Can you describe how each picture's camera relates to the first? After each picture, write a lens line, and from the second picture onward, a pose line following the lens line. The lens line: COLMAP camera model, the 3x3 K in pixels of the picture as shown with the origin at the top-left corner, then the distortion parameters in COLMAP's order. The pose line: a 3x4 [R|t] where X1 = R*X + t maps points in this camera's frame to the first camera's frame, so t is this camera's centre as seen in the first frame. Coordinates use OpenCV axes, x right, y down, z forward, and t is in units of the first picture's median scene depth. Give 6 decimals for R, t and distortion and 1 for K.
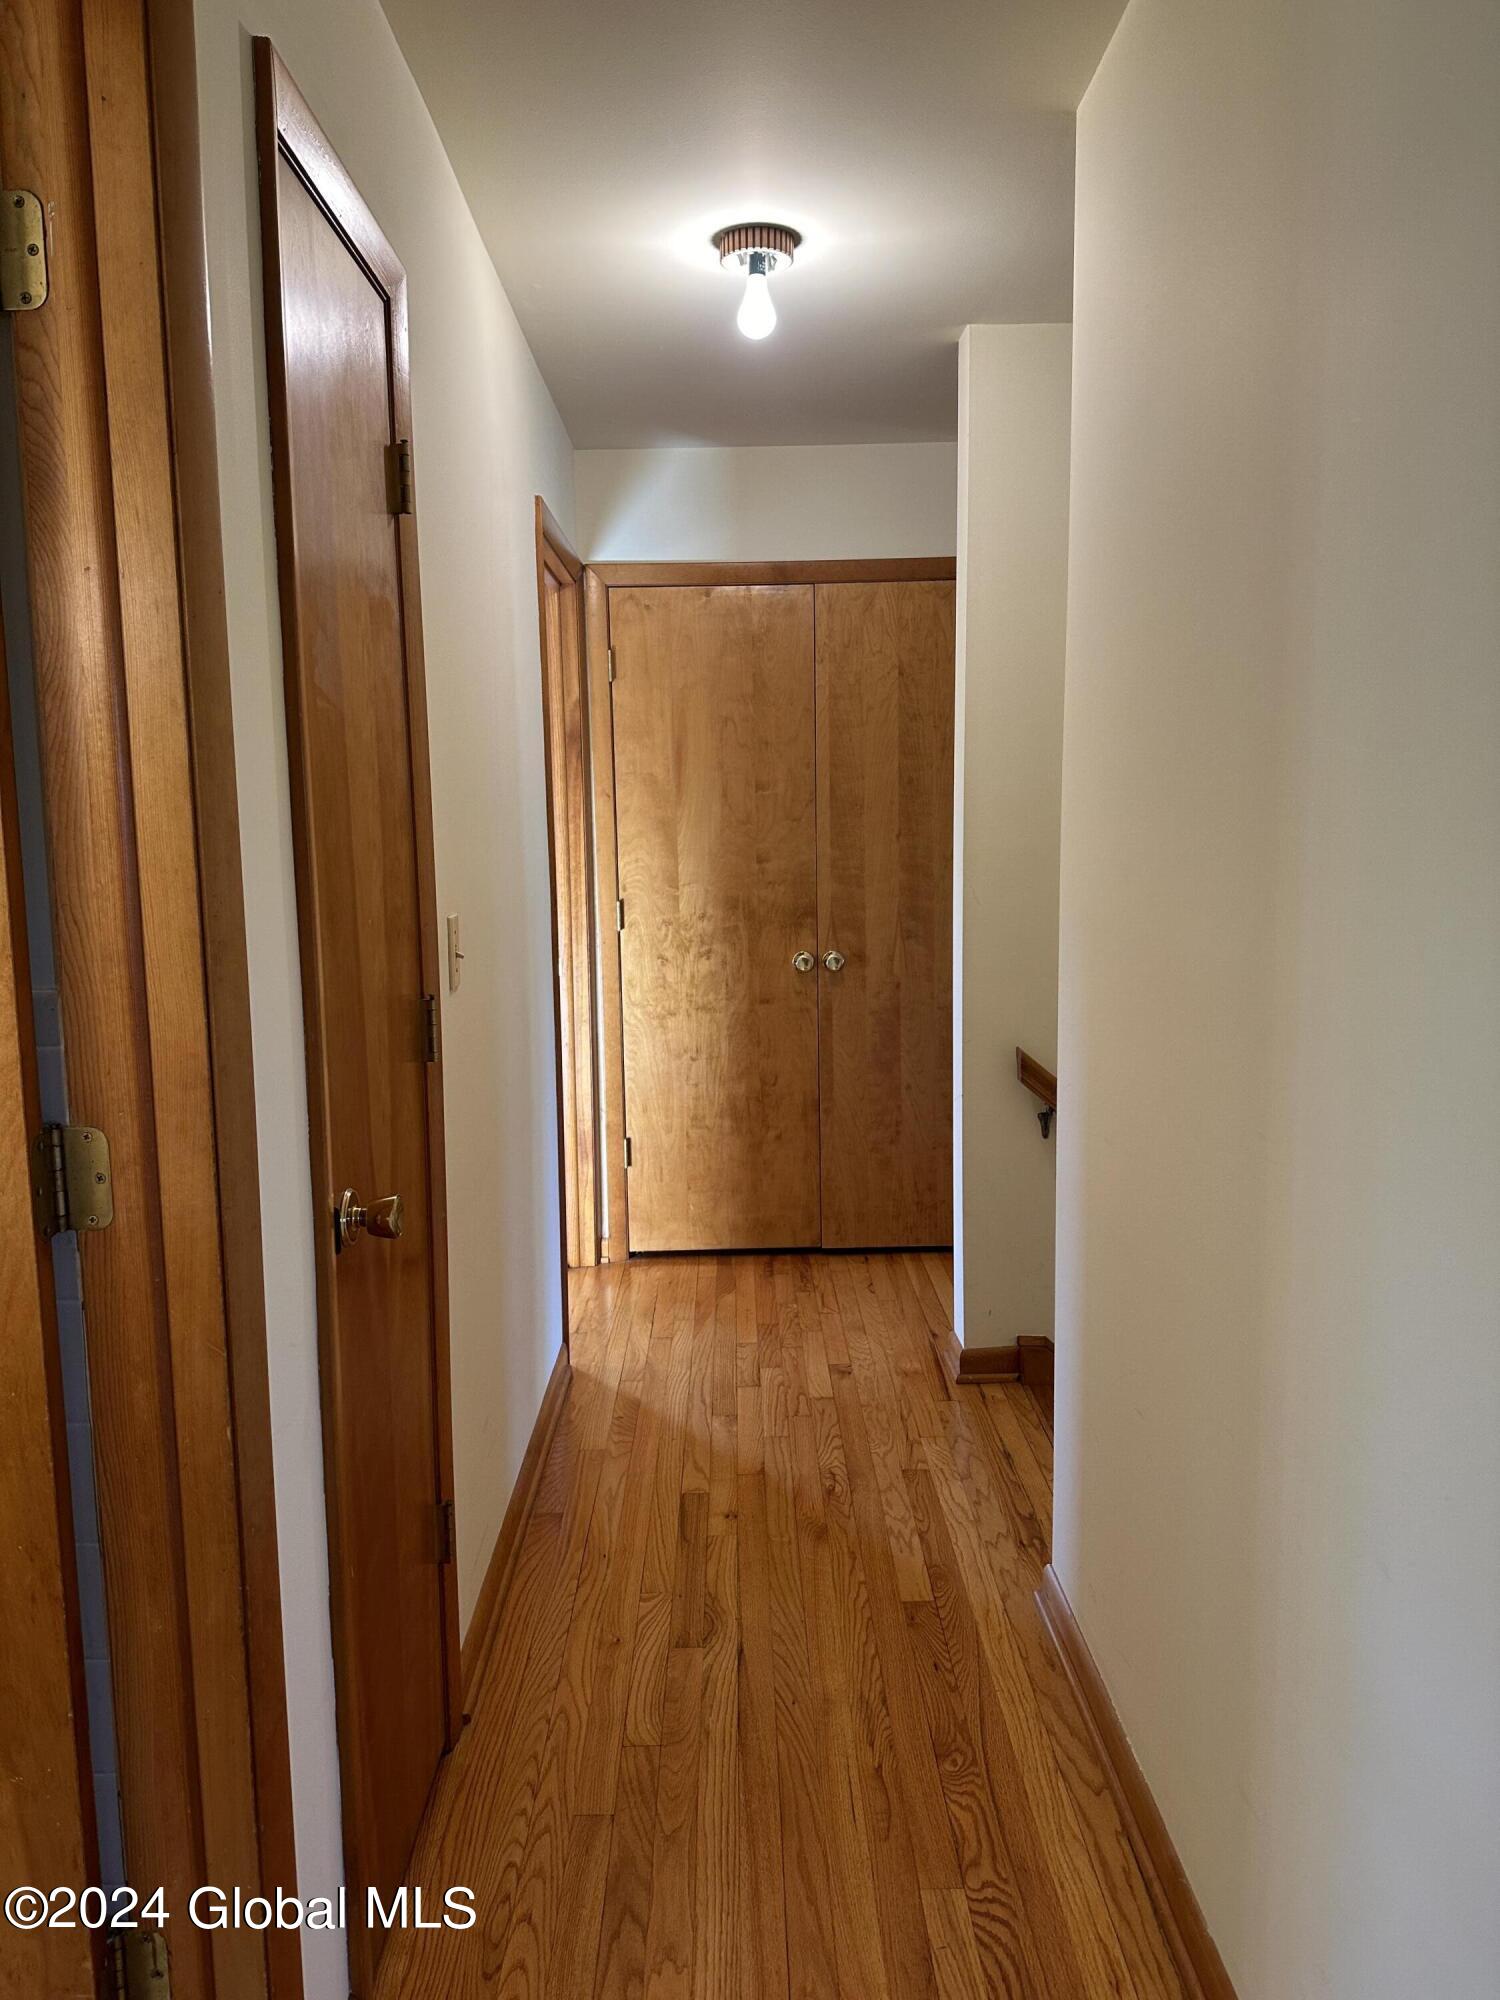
lens RADIAL K [[1389.0, 0, 750.0], [0, 1389.0, 1000.0], [0, 0, 1]] dist [0.084384, -0.094917]
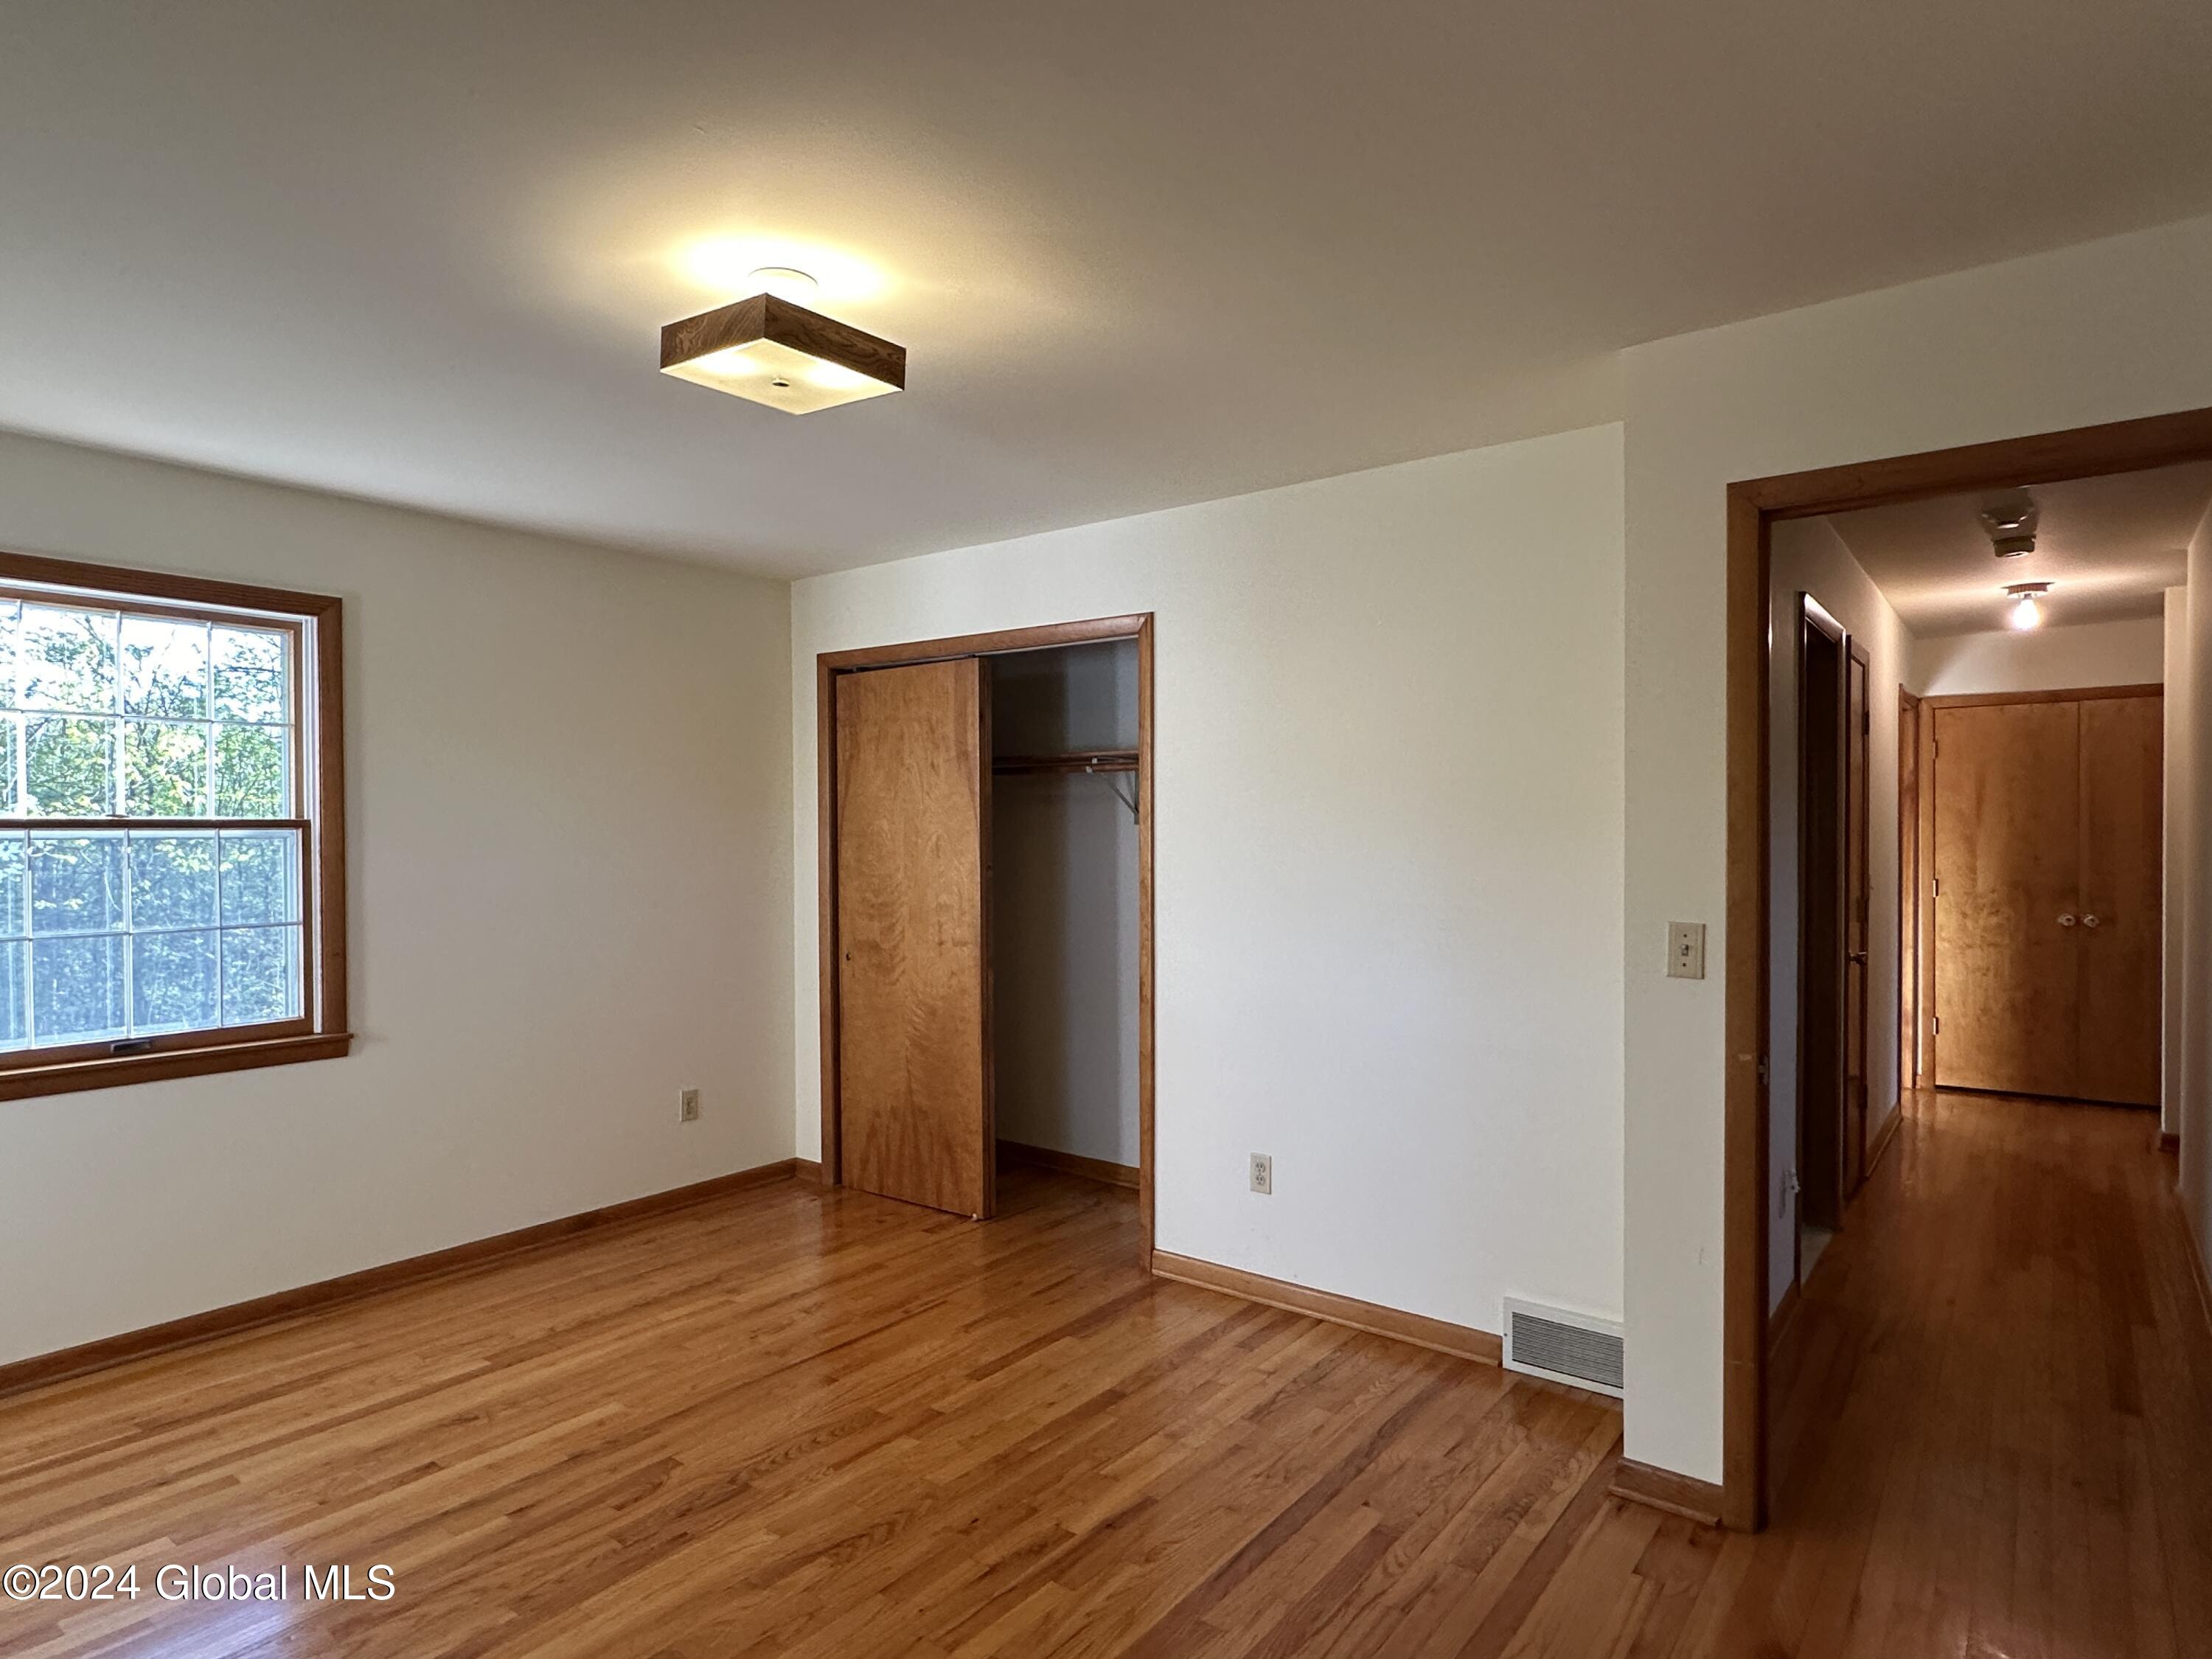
lens RADIAL K [[1234.8, 0, 1104.7], [0, 1234.8, 840.0], [0, 0, 1]] dist [0.000829, 0.001009]
pose [[0.783957, 0.017587, -0.620566, 0.051348], [-0.088528, 0.992550, -0.083708, 0.101947], [0.614470, 0.120561, 0.779674, -0.869859]]
